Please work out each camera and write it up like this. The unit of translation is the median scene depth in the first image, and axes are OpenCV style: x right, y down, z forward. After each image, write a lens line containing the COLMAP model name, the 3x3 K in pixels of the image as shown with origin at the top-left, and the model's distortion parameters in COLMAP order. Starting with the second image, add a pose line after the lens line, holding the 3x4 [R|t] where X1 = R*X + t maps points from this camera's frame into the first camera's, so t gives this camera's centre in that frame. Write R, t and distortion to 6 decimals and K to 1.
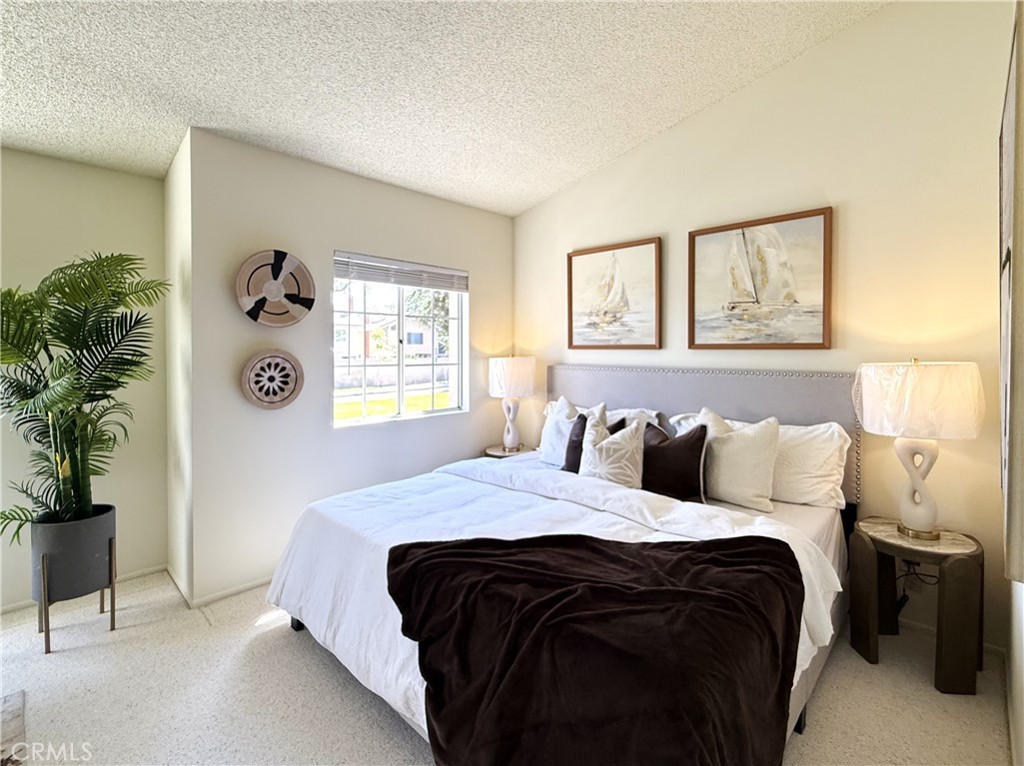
lens RADIAL K [[476.9, 0, 483.1], [0, 476.9, 355.5], [0, 0, 1]] dist [-0.000253, -0.000089]
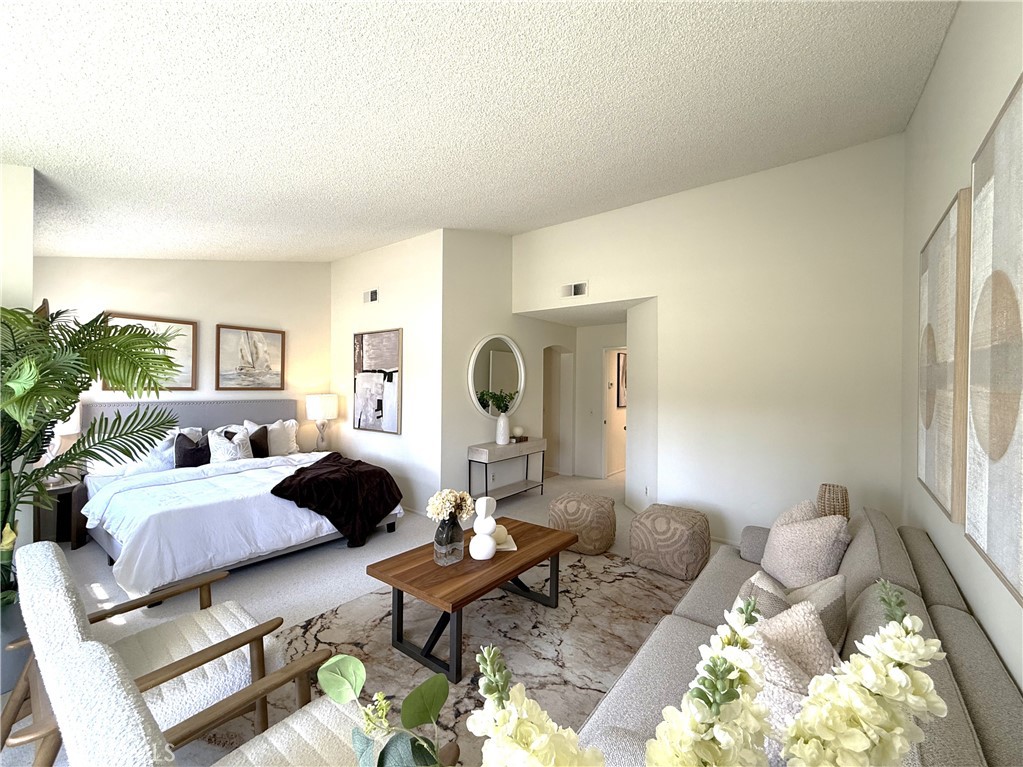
lens RADIAL K [[421.9, 0, 510.7], [0, 421.9, 384.7], [0, 0, 1]] dist [-0.001039, -0.000178]
pose [[-0.139424, -0.003027, 0.990228, -1.515098], [0.000049, 0.999995, 0.003064, -0.046459], [-0.990233, 0.000476, -0.139423, 0.158985]]
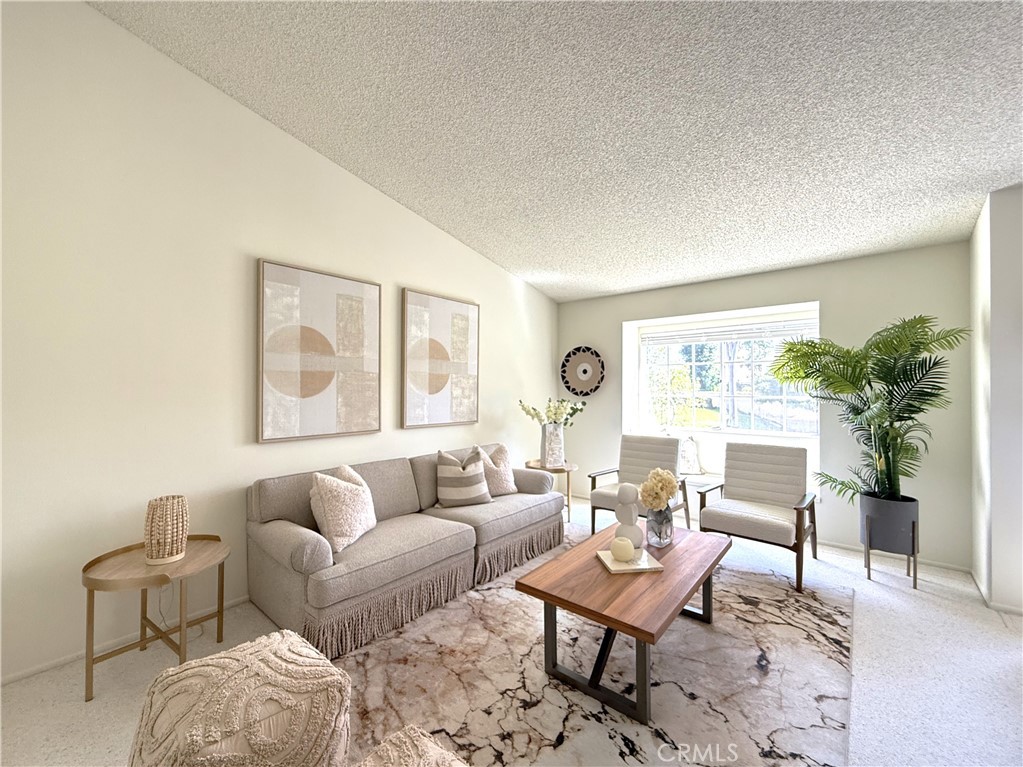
lens RADIAL K [[421.9, 0, 510.7], [0, 421.9, 384.7], [0, 0, 1]] dist [-0.001039, -0.000178]
pose [[0.099931, -0.003132, -0.994989, 0.277049], [-0.008020, 0.999960, -0.003953, 0.001871], [0.994962, 0.008375, 0.099902, -0.250488]]
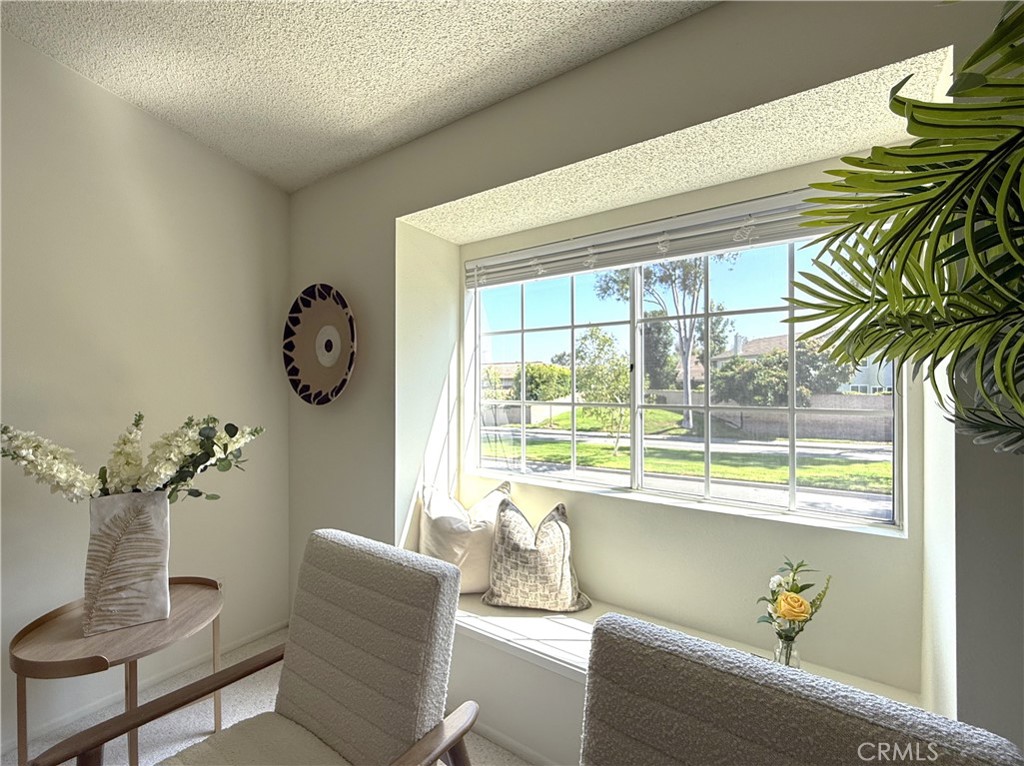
lens RADIAL K [[444.9, 0, 507.6], [0, 444.9, 382.4], [0, 0, 1]] dist [0.001994, 0.000092]
pose [[0.196673, -0.002772, -0.980465, -0.696805], [-0.007994, 0.999958, -0.004431, 0.003198], [0.980437, 0.008709, 0.196643, 0.446823]]
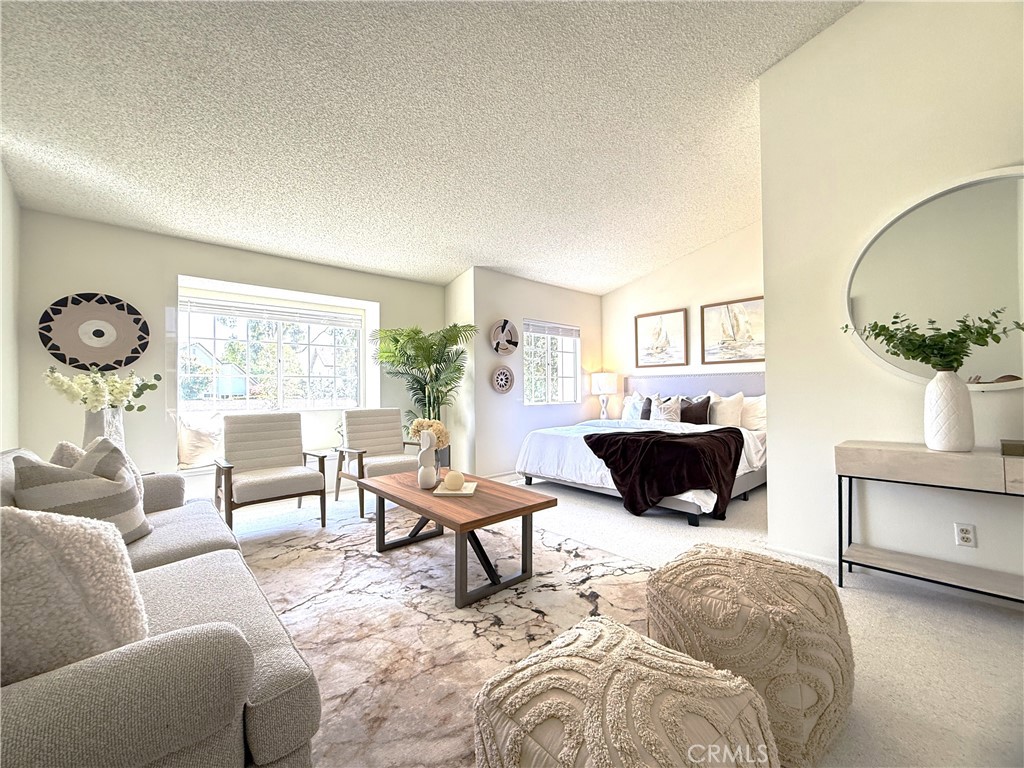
lens RADIAL K [[409.7, 0, 510.4], [0, 409.7, 386.1], [0, 0, 1]] dist [-0.001247, -0.000010]
pose [[0.999059, -0.011061, -0.041931, -0.346928], [0.010135, 0.999702, -0.022216, 0.124760], [0.042164, 0.021771, 0.998873, -0.866790]]
